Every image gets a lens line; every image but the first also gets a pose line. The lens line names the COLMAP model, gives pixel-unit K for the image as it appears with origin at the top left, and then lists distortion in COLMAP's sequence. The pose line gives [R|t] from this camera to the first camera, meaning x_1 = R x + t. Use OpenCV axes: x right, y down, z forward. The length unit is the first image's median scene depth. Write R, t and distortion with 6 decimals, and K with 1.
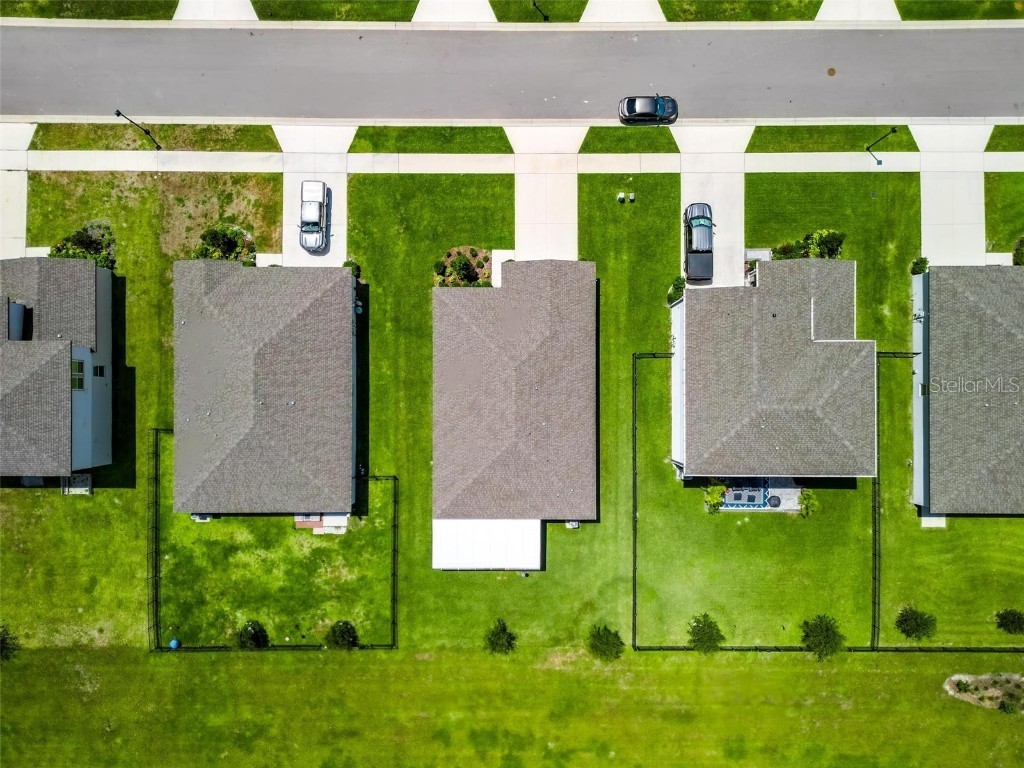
lens RADIAL K [[713.9, 0, 512.0], [0, 713.9, 384.0], [0, 0, 1]] dist [0.008558, 0.001374]
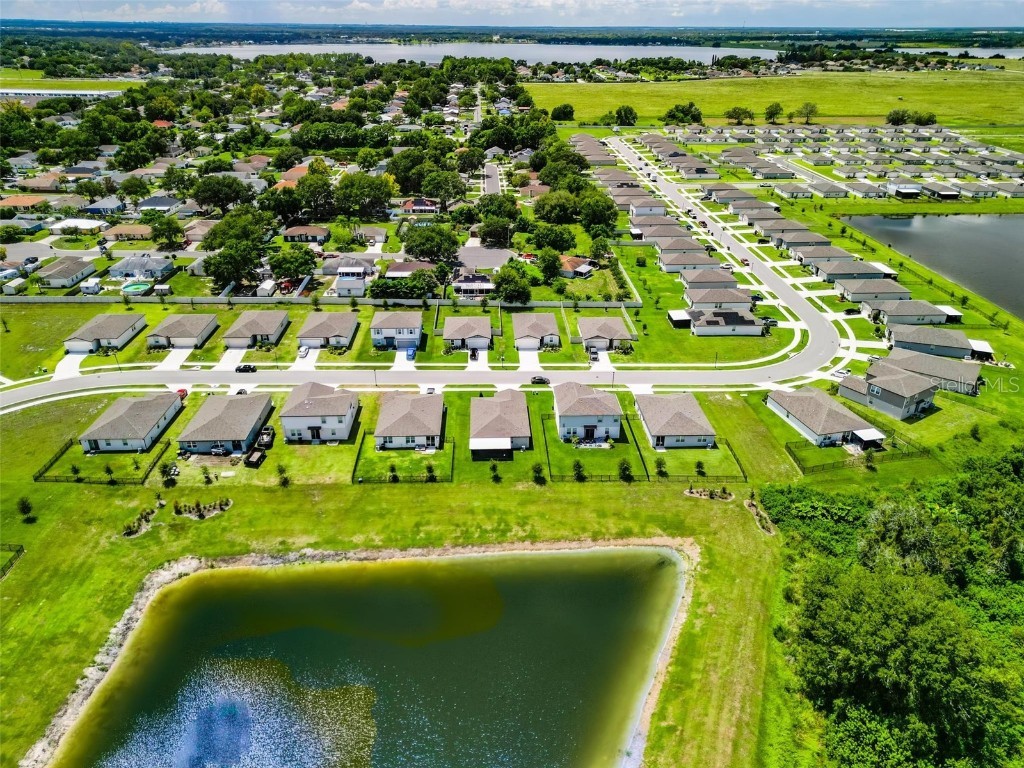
lens RADIAL K [[713.9, 0, 512.0], [0, 713.9, 384.0], [0, 0, 1]] dist [0.008558, 0.001374]
pose [[0.998996, -0.003516, 0.044659, -0.068025], [0.041419, 0.452296, -0.890906, 2.348338], [-0.017066, 0.891861, 0.451988, -0.374296]]
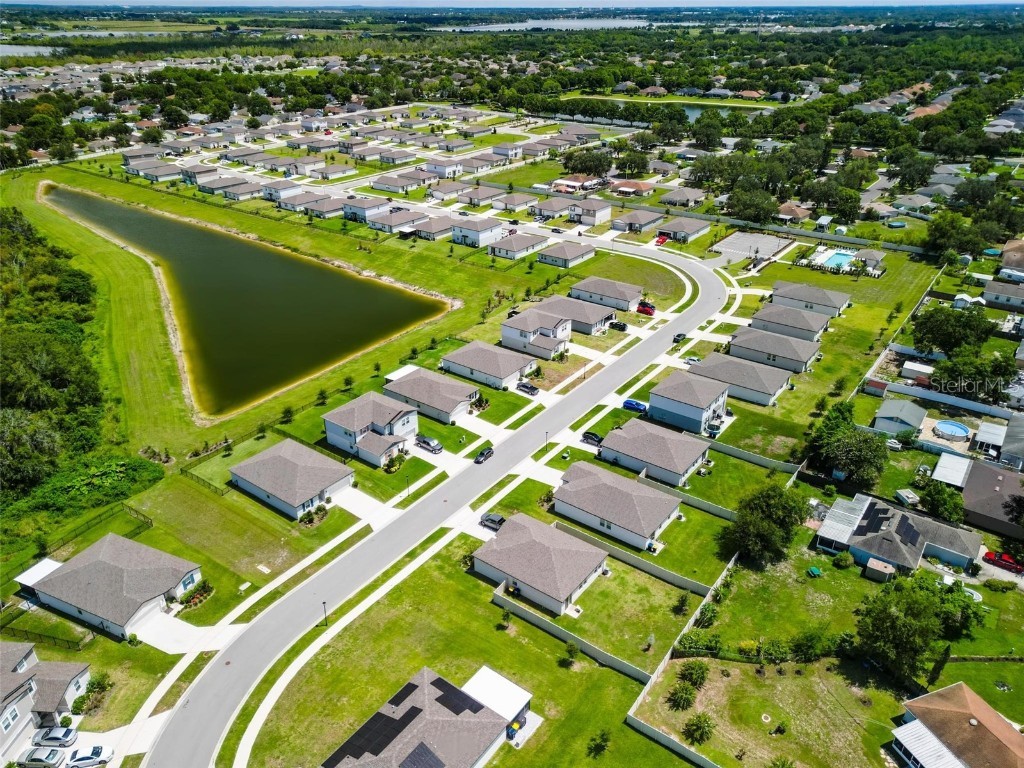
lens RADIAL K [[735.7, 0, 509.9], [0, 735.7, 364.9], [0, 0, 1]] dist [0.051147, -0.001700]
pose [[-0.597473, 0.355202, -0.718928, 1.812426], [-0.801814, -0.252333, 0.541685, -1.718168], [0.010999, 0.900089, 0.435568, -0.358452]]
